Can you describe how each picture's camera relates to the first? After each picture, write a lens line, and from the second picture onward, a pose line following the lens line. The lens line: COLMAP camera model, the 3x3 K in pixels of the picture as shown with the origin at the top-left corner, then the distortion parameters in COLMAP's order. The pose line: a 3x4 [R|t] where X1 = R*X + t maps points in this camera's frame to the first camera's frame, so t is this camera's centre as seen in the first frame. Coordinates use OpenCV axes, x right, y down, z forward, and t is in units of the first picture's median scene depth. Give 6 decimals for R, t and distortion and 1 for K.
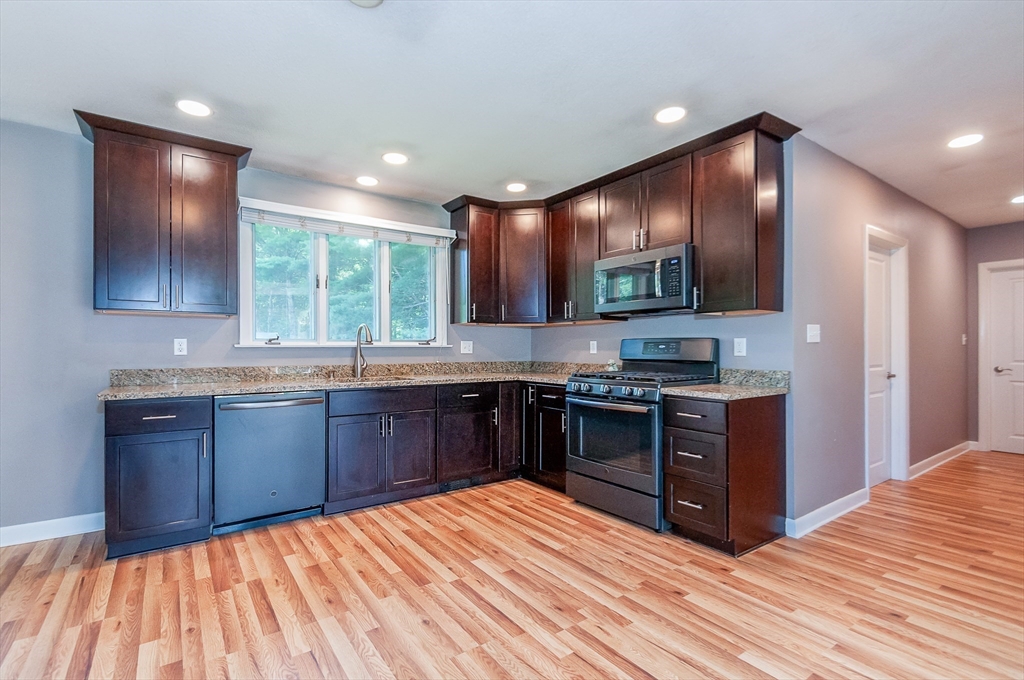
lens RADIAL K [[477.8, 0, 511.6], [0, 477.8, 346.2], [0, 0, 1]] dist [0.001907, -0.000566]
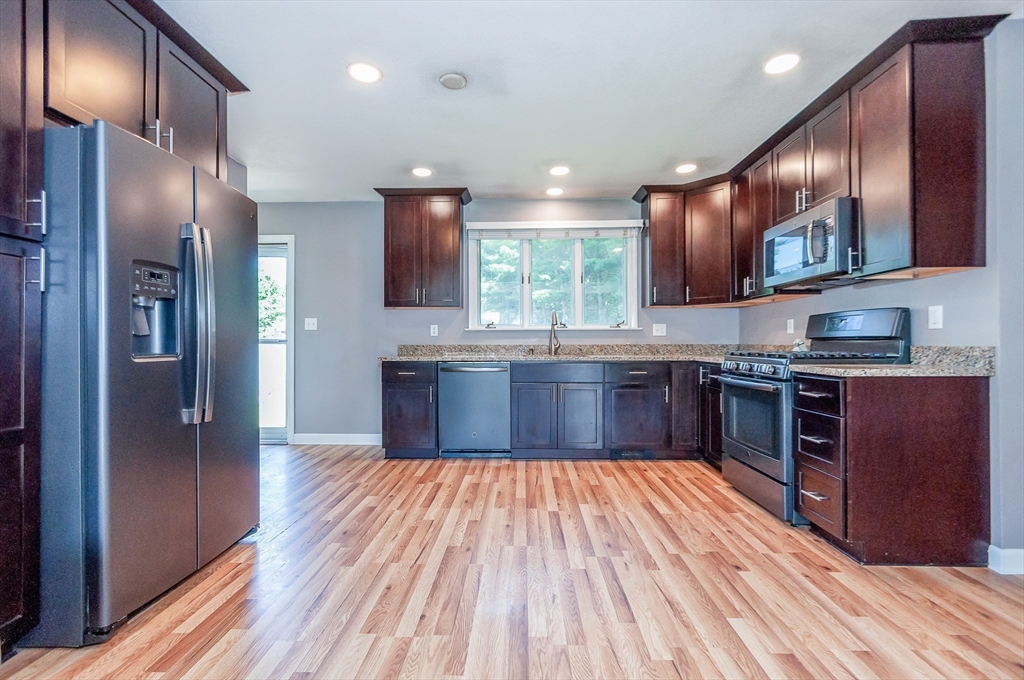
lens RADIAL K [[493.8, 0, 512.0], [0, 493.8, 340.0], [0, 0, 1]] dist [-0.000077, -0.000409]
pose [[0.788040, -0.007360, -0.615580, 0.430346], [0.004797, 0.999972, -0.005814, 0.040002], [0.615606, 0.001629, 0.788053, -0.053622]]
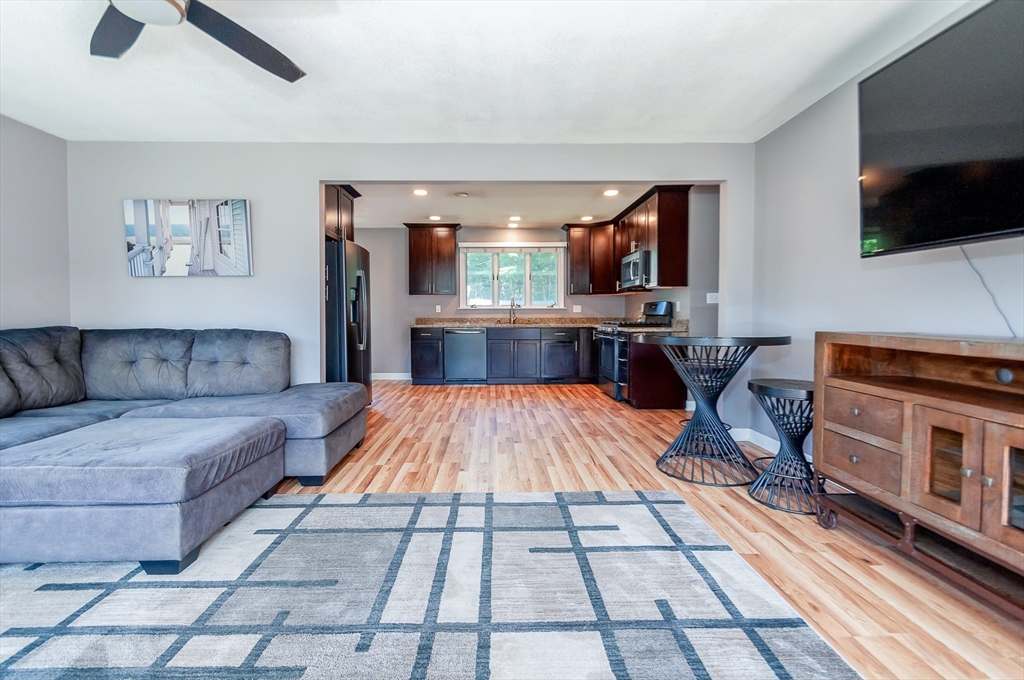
lens RADIAL K [[479.7, 0, 510.5], [0, 479.7, 326.5], [0, 0, 1]] dist [-0.001992, -0.001356]
pose [[0.824242, 0.011044, -0.566130, 0.941206], [0.002229, 0.999739, 0.022748, 0.035067], [0.566234, -0.020011, 0.824002, -0.754183]]
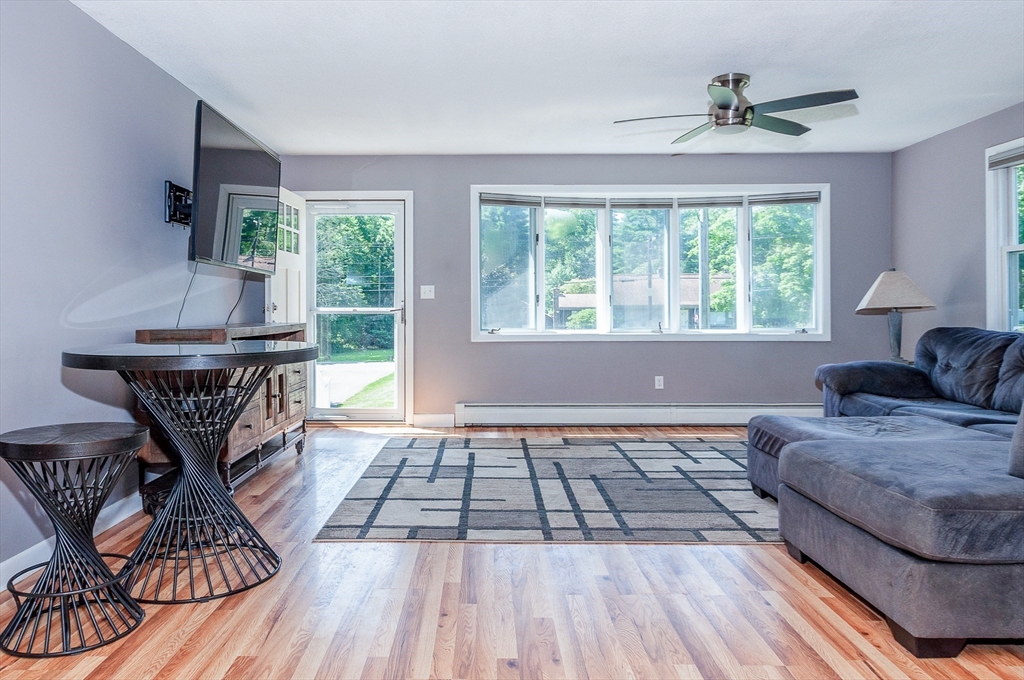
lens RADIAL K [[774.8, 0, 512.0], [0, 774.8, 340.0], [0, 0, 1]] dist [0.000753, 0.000252]
pose [[-0.823970, -0.026495, 0.566013, -0.071622], [0.000213, 0.998892, 0.047069, 0.022135], [-0.566633, 0.038904, -0.823051, 0.741500]]
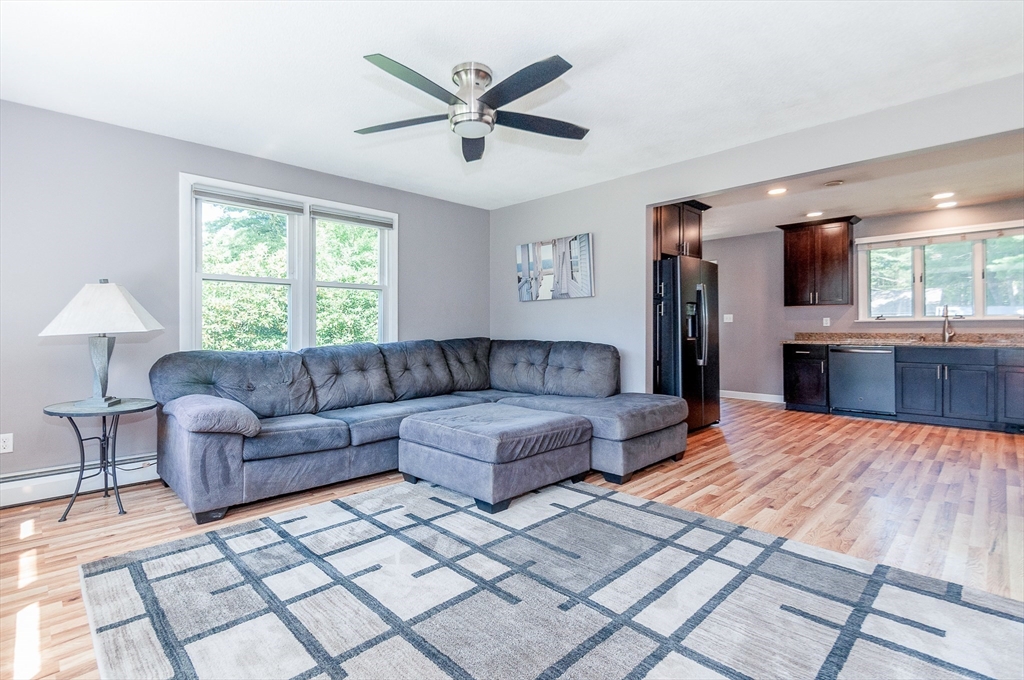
lens RADIAL K [[489.1, 0, 486.3], [0, 489.1, 326.6], [0, 0, 1]] dist [-0.001173, -0.001124]
pose [[0.125992, -0.006582, -0.992009, 1.108345], [0.001496, 0.999978, -0.006445, 0.031511], [0.992030, -0.000673, 0.125999, -0.631217]]
